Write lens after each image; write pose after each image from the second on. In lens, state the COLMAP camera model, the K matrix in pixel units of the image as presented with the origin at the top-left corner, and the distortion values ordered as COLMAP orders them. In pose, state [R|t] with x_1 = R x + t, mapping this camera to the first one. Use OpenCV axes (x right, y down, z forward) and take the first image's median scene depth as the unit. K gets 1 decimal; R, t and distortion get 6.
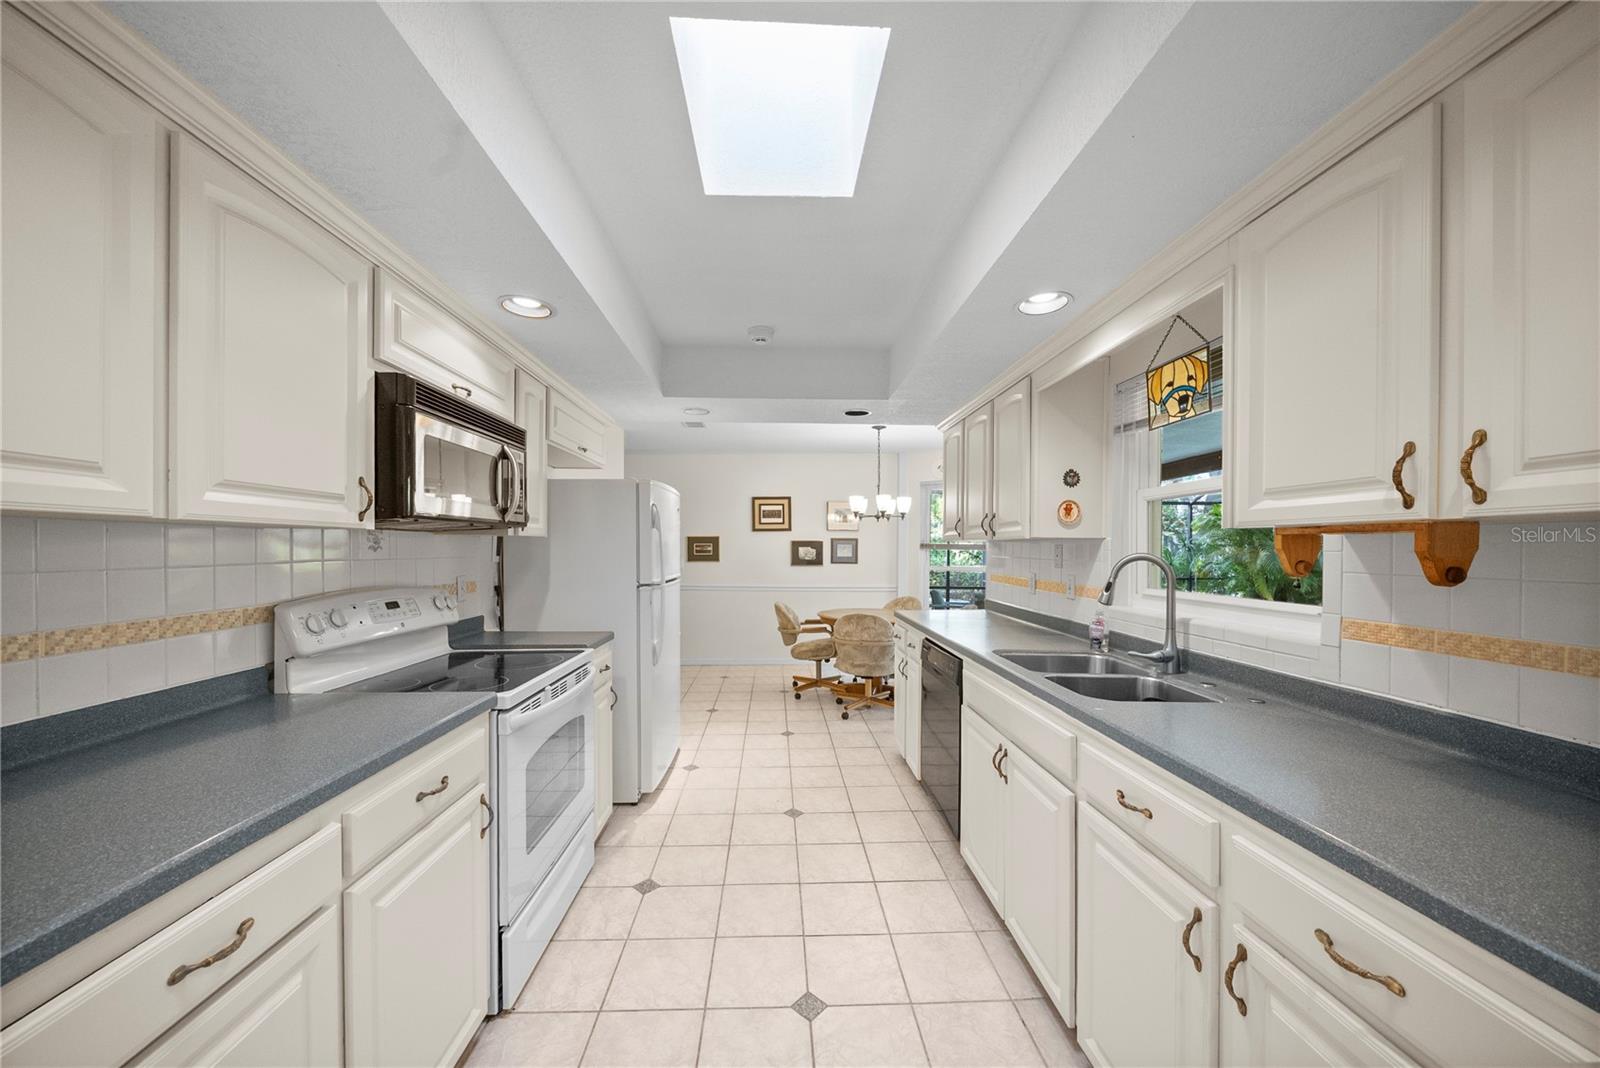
lens RADIAL K [[556.7, 0, 799.2], [0, 556.7, 549.9], [0, 0, 1]] dist [-0.000139, 0.000004]
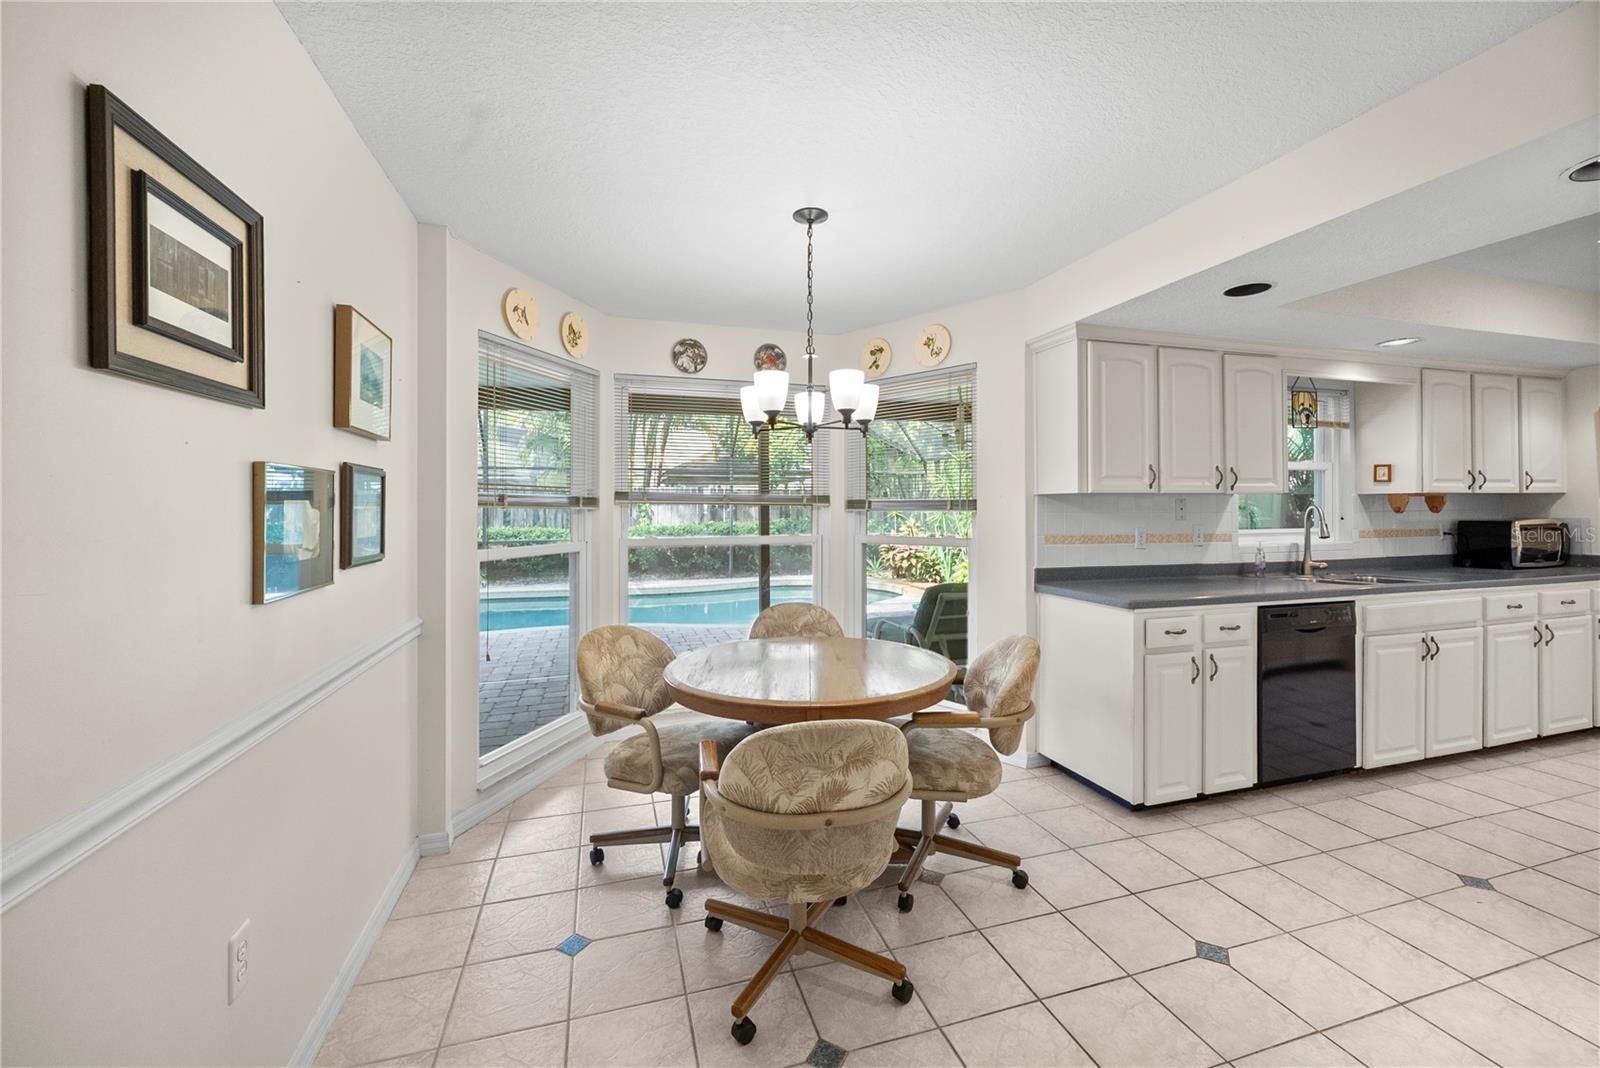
lens RADIAL K [[656.3, 0, 802.5], [0, 656.3, 492.9], [0, 0, 1]] dist [-0.001108, -0.000061]
pose [[-0.251100, 0.005874, 0.967943, -0.432651], [0.000382, 0.999982, -0.005969, -0.008913], [-0.967961, -0.001129, -0.251098, 1.466887]]
